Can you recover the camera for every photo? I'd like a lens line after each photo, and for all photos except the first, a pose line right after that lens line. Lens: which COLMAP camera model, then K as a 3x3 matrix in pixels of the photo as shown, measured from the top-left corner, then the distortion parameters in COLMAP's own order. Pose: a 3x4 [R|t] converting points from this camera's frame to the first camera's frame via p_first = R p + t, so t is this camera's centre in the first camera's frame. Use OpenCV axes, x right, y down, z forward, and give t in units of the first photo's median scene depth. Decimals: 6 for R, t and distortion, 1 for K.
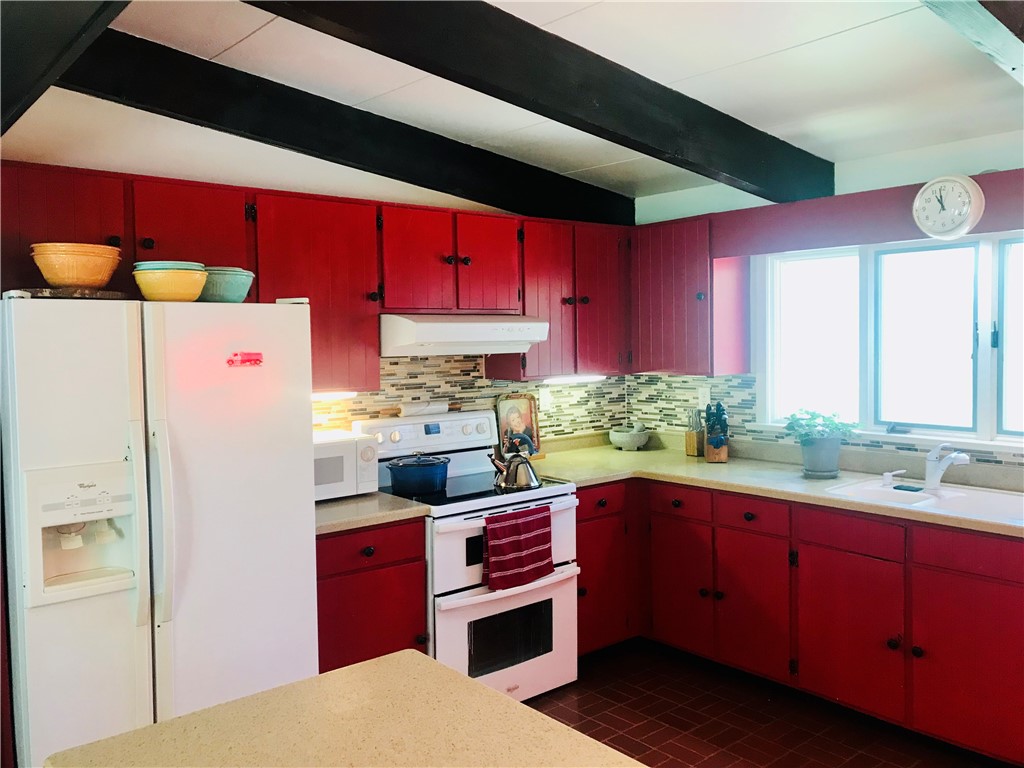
lens RADIAL K [[845.2, 0, 513.4], [0, 845.2, 376.1], [0, 0, 1]] dist [0.009234, 0.005654]
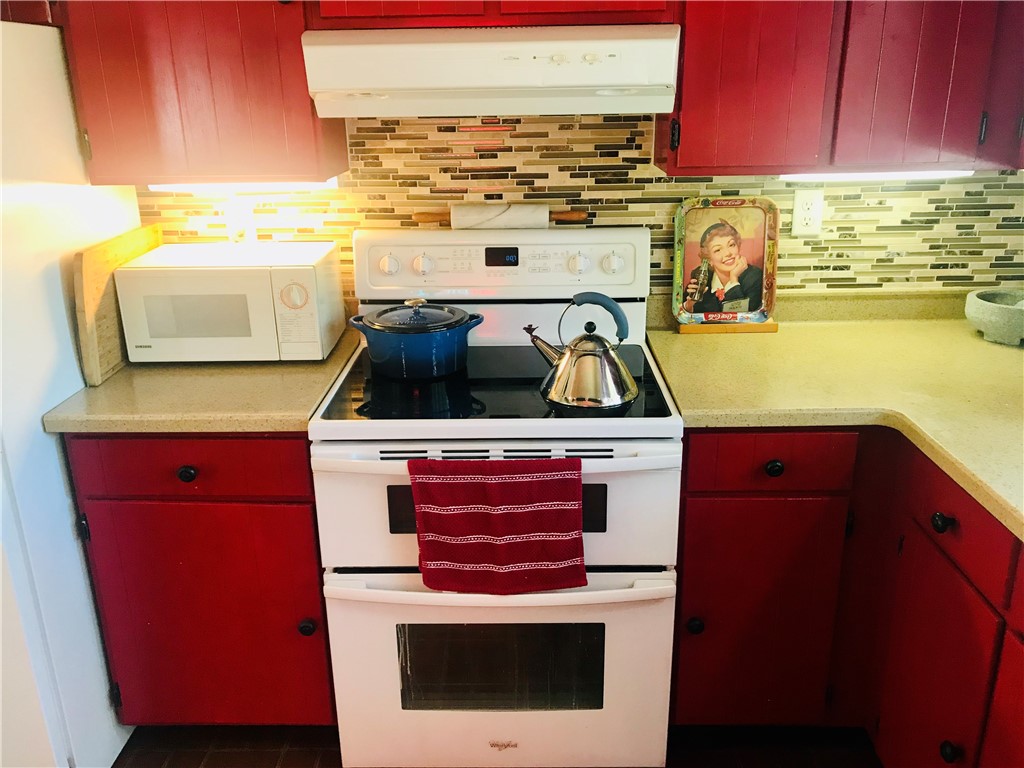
lens RADIAL K [[845.2, 0, 511.4], [0, 845.2, 389.5], [0, 0, 1]] dist [0.009234, 0.005654]
pose [[0.749630, 0.222794, -0.623231, 0.267646], [-0.026421, 0.950964, 0.308172, -0.024182], [0.661329, -0.214549, 0.718758, 0.582927]]
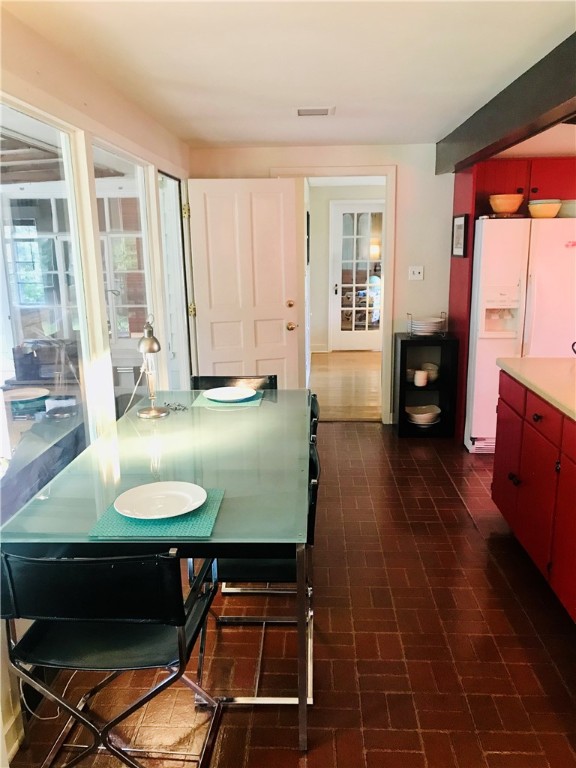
lens RADIAL K [[633.9, 0, 292.9], [0, 633.9, 386.8], [0, 0, 1]] dist [0.009234, 0.005654]
pose [[0.737918, 0.148241, -0.658408, 0.247361], [-0.031165, 0.982022, 0.186174, 0.050821], [0.674170, -0.116862, 0.729272, -0.639908]]
